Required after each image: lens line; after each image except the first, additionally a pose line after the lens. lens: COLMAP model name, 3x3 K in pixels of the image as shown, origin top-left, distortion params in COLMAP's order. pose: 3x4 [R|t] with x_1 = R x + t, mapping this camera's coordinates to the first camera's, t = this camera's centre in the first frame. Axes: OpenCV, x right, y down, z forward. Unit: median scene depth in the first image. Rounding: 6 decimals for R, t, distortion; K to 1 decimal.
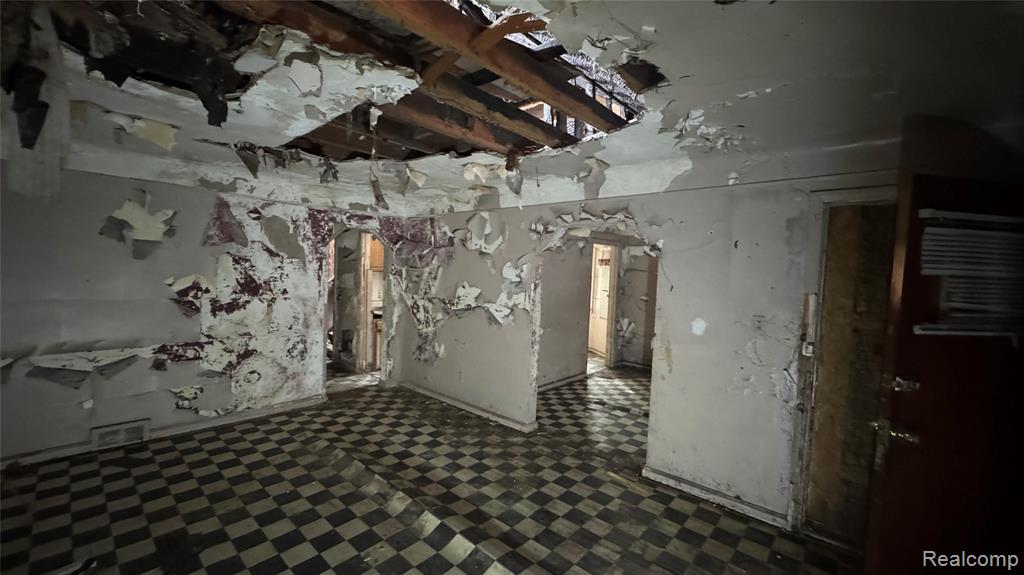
lens RADIAL K [[415.8, 0, 512.2], [0, 415.8, 288.4], [0, 0, 1]] dist [0.001373, 0.000378]
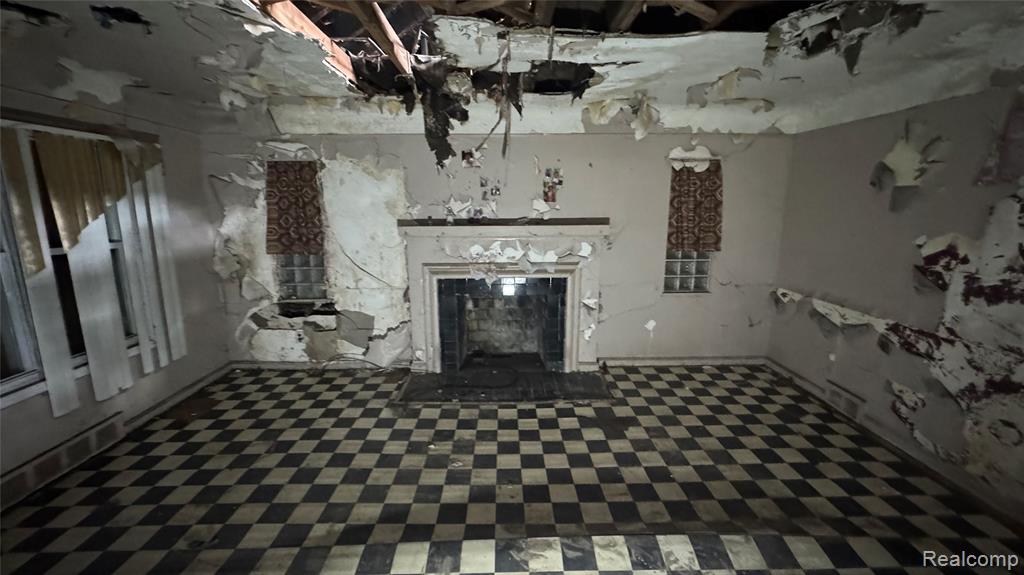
lens RADIAL K [[415.8, 0, 513.2], [0, 415.8, 287.2], [0, 0, 1]] dist [0.001373, 0.000378]
pose [[-0.732692, 0.095084, -0.673885, 0.192886], [-0.059718, 0.977390, 0.202838, -0.041603], [0.677935, 0.188861, -0.710447, 1.003354]]
